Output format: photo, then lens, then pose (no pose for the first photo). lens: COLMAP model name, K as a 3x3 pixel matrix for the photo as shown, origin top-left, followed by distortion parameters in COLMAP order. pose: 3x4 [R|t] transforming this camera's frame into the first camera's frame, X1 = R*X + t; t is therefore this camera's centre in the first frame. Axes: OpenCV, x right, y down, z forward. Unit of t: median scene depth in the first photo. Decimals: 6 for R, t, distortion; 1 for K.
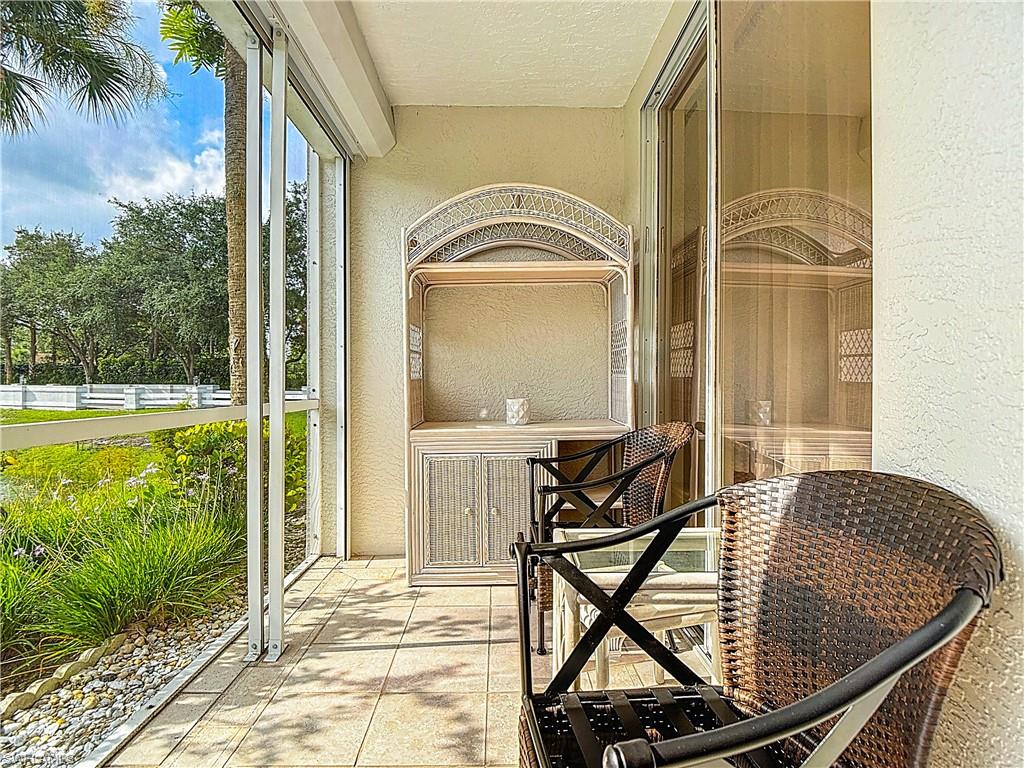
lens RADIAL K [[542.2, 0, 508.9], [0, 542.2, 381.9], [0, 0, 1]] dist [-0.020442, 0.000816]
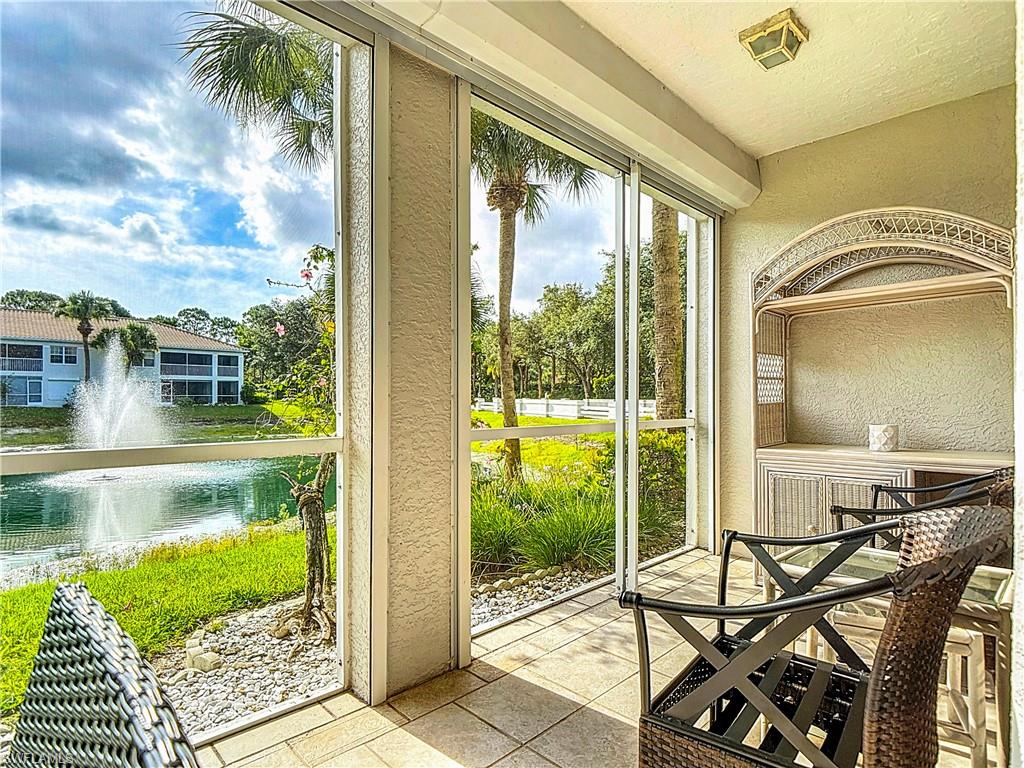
lens RADIAL K [[538.9, 0, 506.6], [0, 538.9, 394.3], [0, 0, 1]] dist [0.001511, -0.021382]
pose [[0.681773, -0.000409, -0.731564, 0.248042], [-0.003520, 0.999986, -0.003840, -0.016207], [0.731556, 0.005193, 0.681762, -0.140409]]
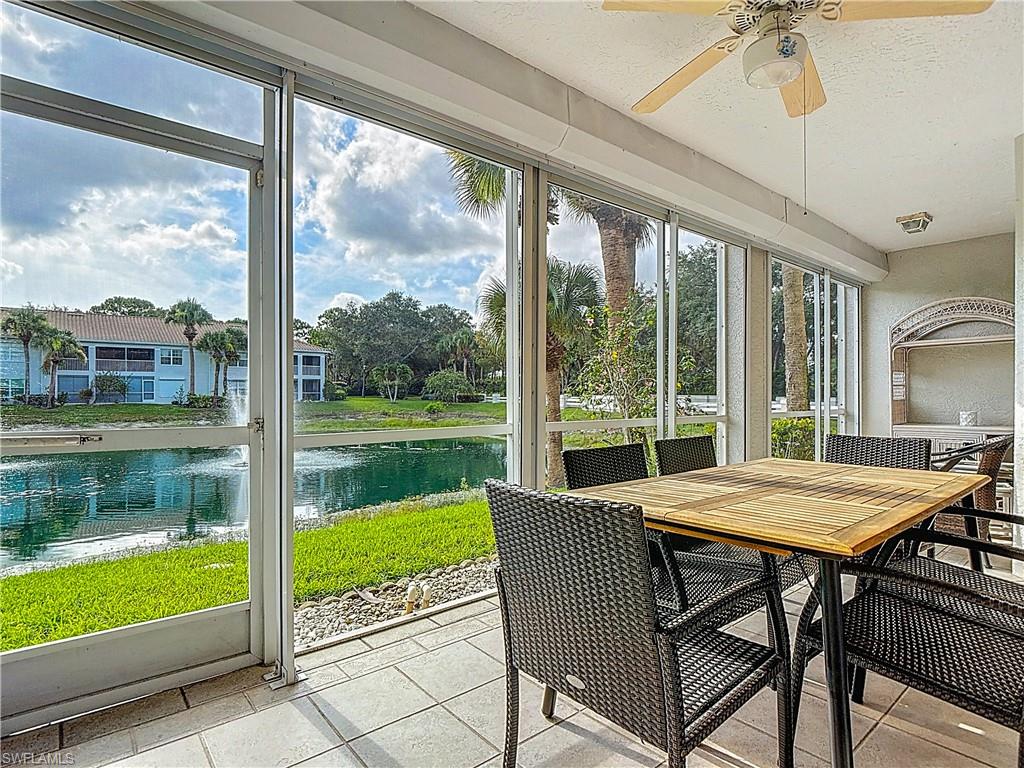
lens RADIAL K [[538.9, 0, 506.6], [0, 538.9, 394.3], [0, 0, 1]] dist [0.001511, -0.021382]
pose [[0.622994, 0.002938, -0.782221, 0.422148], [0.000953, 0.999989, 0.004514, -0.032291], [0.782226, -0.003558, 0.622984, -1.205204]]
